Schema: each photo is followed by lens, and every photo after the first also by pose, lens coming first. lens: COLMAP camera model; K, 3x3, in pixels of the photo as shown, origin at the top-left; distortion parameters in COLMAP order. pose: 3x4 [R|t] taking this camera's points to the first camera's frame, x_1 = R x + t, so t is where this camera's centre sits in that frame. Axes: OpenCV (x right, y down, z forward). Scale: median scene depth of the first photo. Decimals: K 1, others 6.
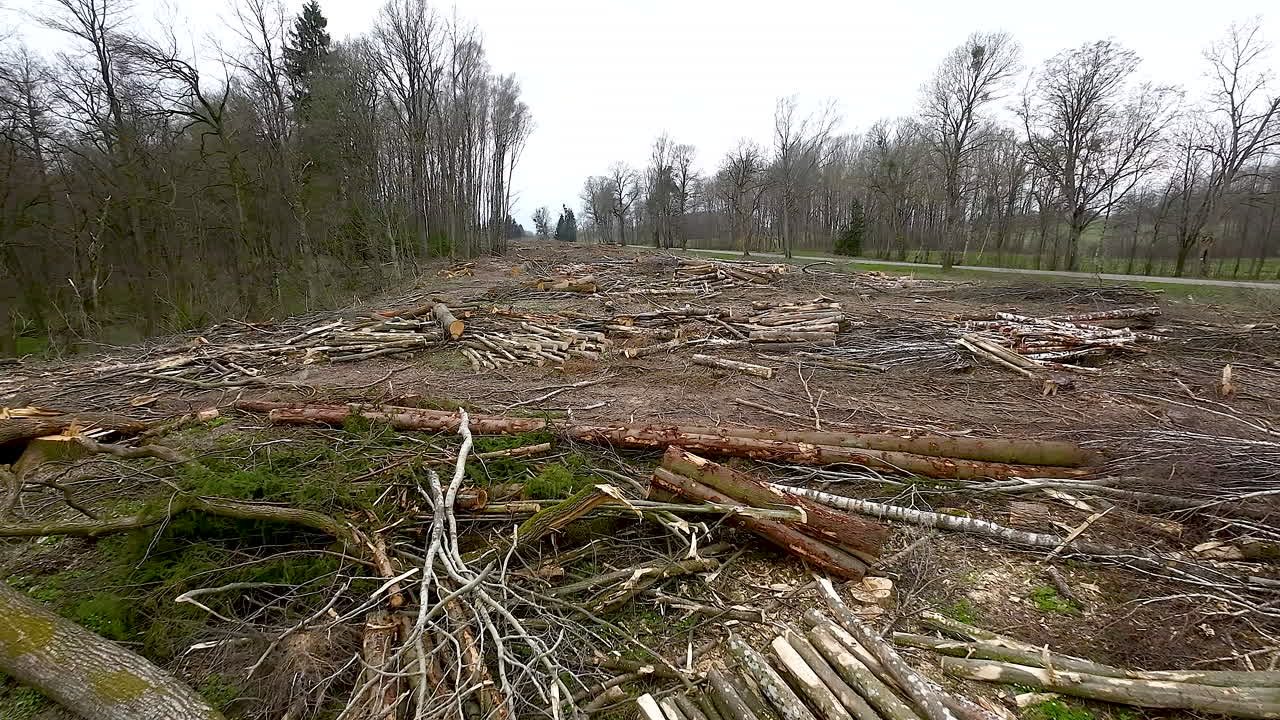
lens RADIAL K [[593.6, 0, 637.0], [0, 593.6, 358.0], [0, 0, 1]] dist [-0.000845, -0.000179]
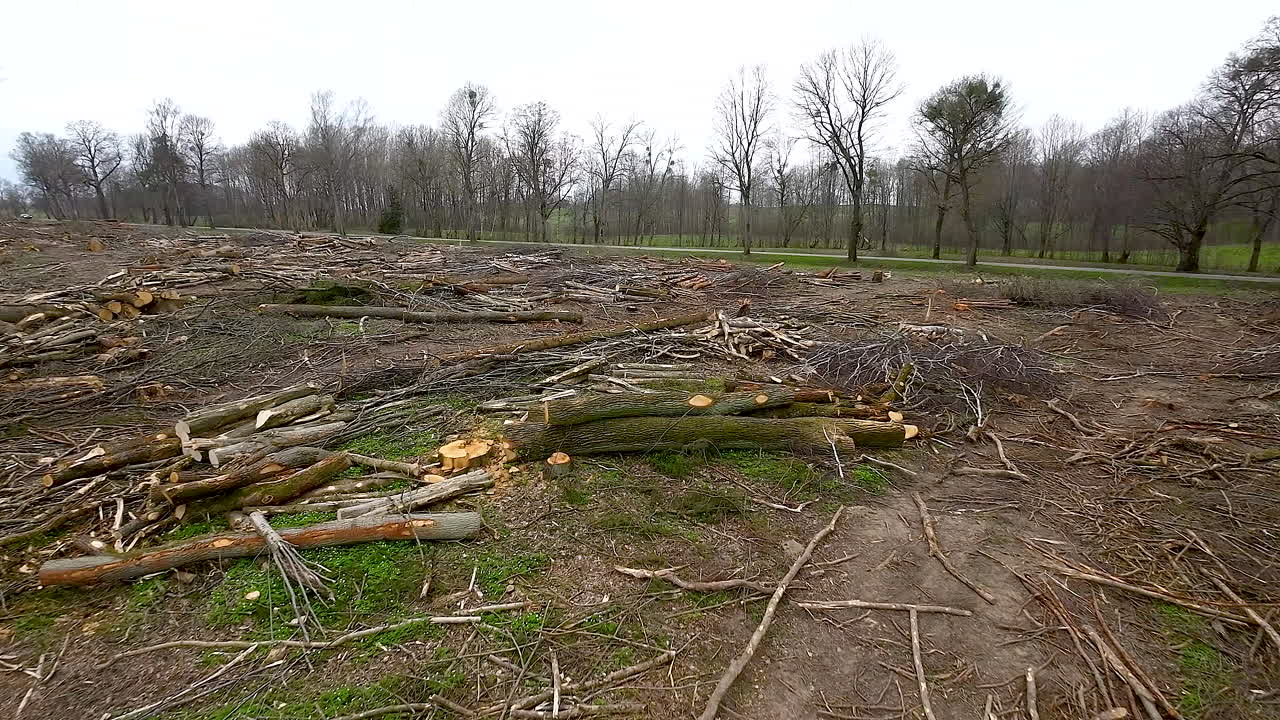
lens RADIAL K [[593.6, 0, 637.0], [0, 593.6, 358.0], [0, 0, 1]] dist [-0.000845, -0.000179]
pose [[0.726799, -0.138702, 0.672699, -0.198327], [0.117468, 0.990069, 0.077225, 0.064340], [-0.676730, 0.022894, 0.735875, -0.326676]]
